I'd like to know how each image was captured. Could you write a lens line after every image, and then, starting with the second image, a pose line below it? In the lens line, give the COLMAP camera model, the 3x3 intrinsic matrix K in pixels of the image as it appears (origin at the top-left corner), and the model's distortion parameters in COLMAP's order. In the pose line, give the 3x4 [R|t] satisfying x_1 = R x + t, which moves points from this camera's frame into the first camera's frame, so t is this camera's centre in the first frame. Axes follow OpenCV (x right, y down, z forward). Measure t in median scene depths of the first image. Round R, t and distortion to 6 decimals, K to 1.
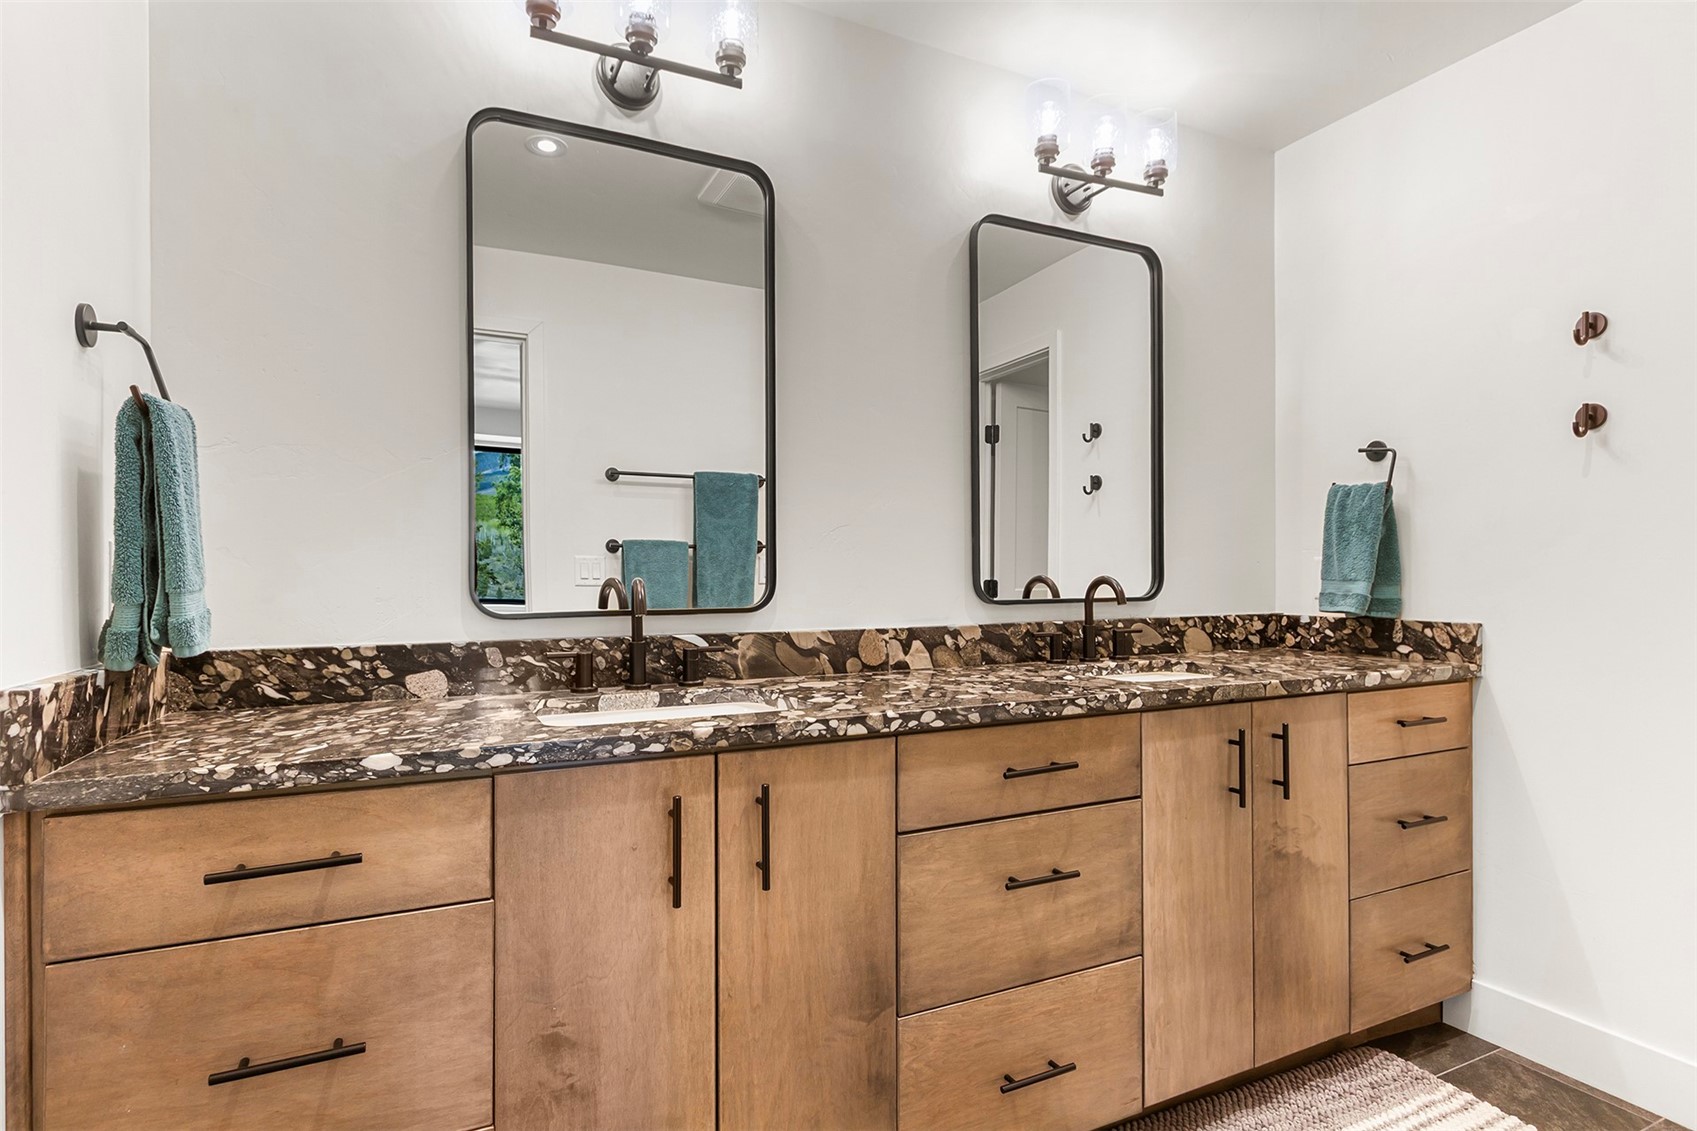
lens RADIAL K [[869.8, 0, 840.3], [0, 869.8, 575.0], [0, 0, 1]] dist [0.001479, 0.000067]
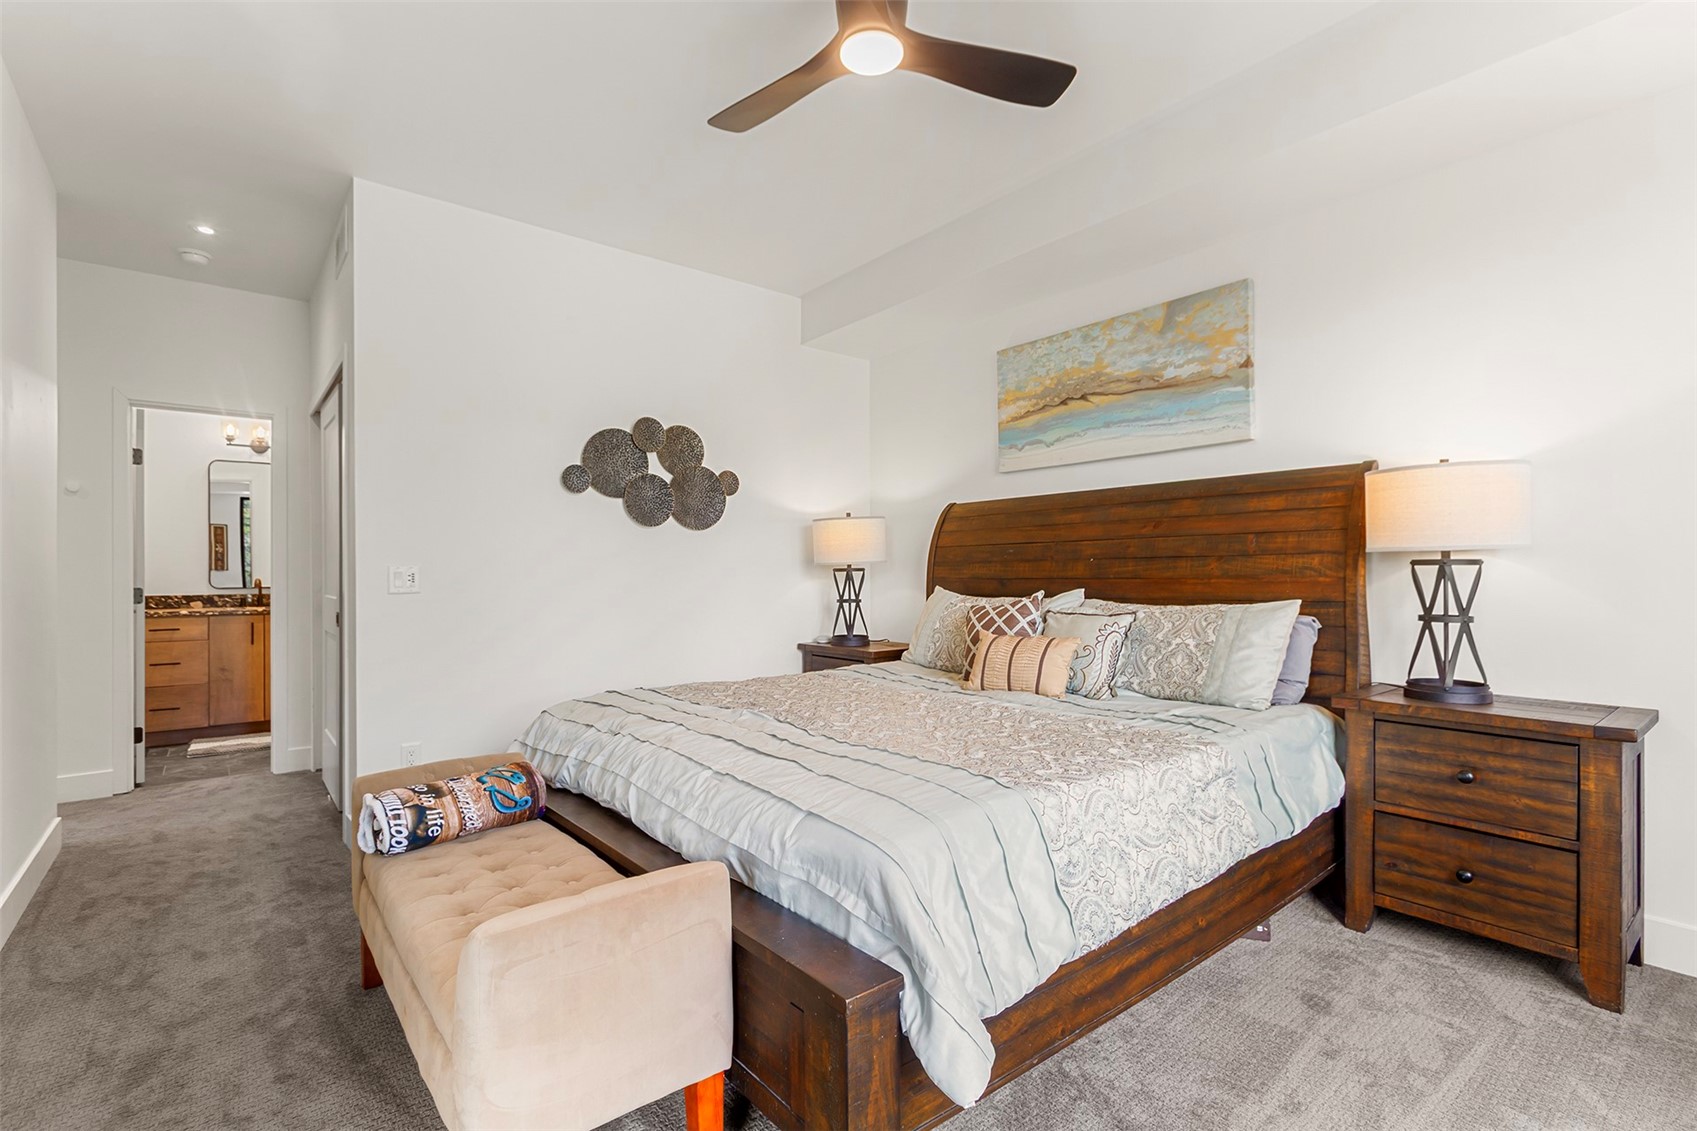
lens RADIAL K [[814.1, 0, 856.8], [0, 814.1, 570.3], [0, 0, 1]] dist [0.018247, 0.000456]
pose [[0.978885, 0.001042, 0.204409, 1.859498], [0.000196, 0.999982, -0.006035, -0.014301], [-0.204411, 0.005948, 0.978867, -3.595825]]
